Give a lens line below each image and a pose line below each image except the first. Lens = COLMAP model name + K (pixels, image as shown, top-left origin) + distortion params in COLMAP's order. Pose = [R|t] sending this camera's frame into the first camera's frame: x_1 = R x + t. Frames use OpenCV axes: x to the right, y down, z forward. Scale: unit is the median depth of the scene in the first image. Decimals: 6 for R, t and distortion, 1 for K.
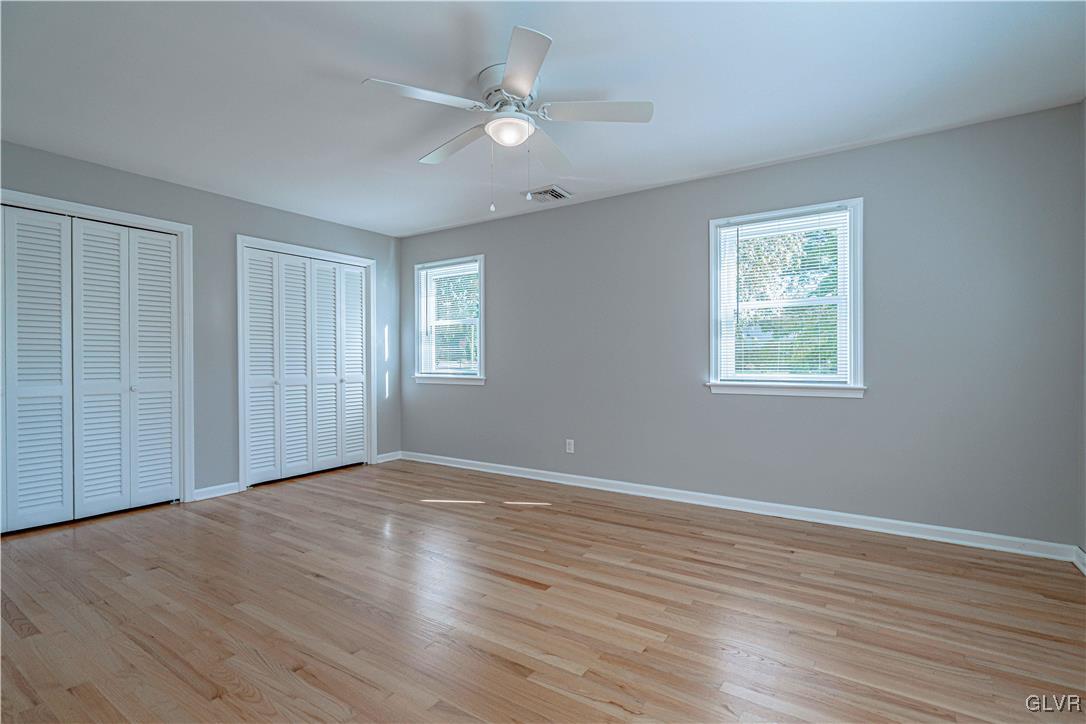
lens RADIAL K [[468.2, 0, 577.1], [0, 468.2, 363.6], [0, 0, 1]] dist [-0.011839, -0.000059]
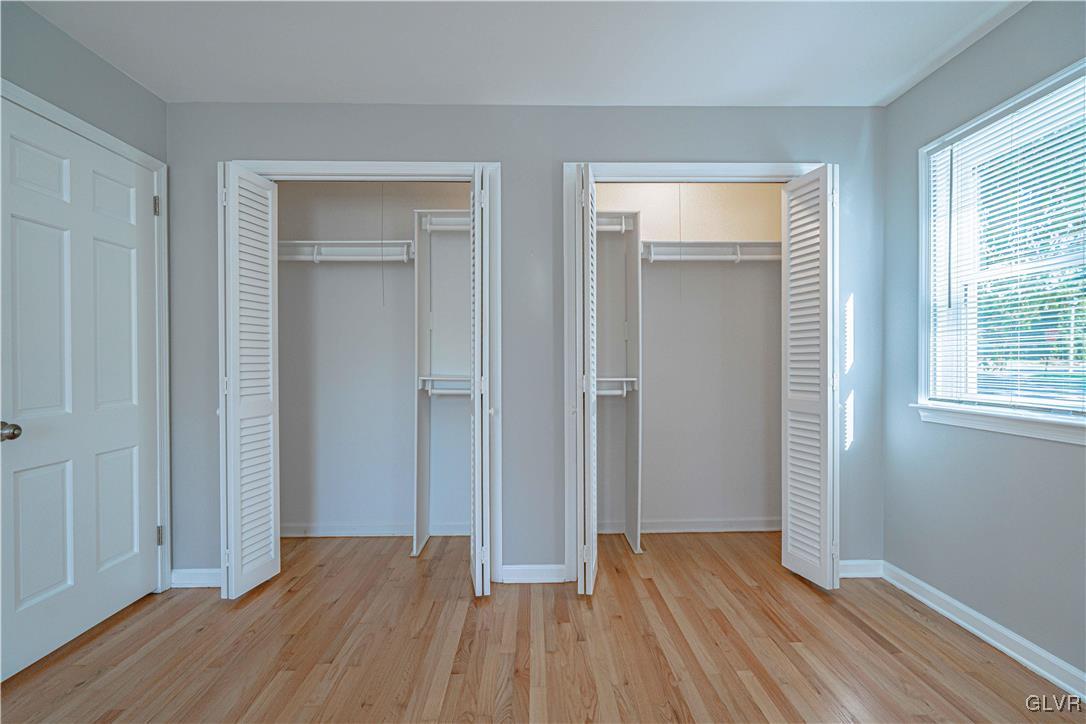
lens RADIAL K [[502.6, 0, 543.0], [0, 502.6, 362.0], [0, 0, 1]] dist [0.001848, 0.000246]
pose [[0.514761, 0.003994, -0.857324, -0.183714], [-0.007409, 0.999973, 0.000211, -0.015438], [0.857301, 0.006243, 0.514777, 0.675541]]
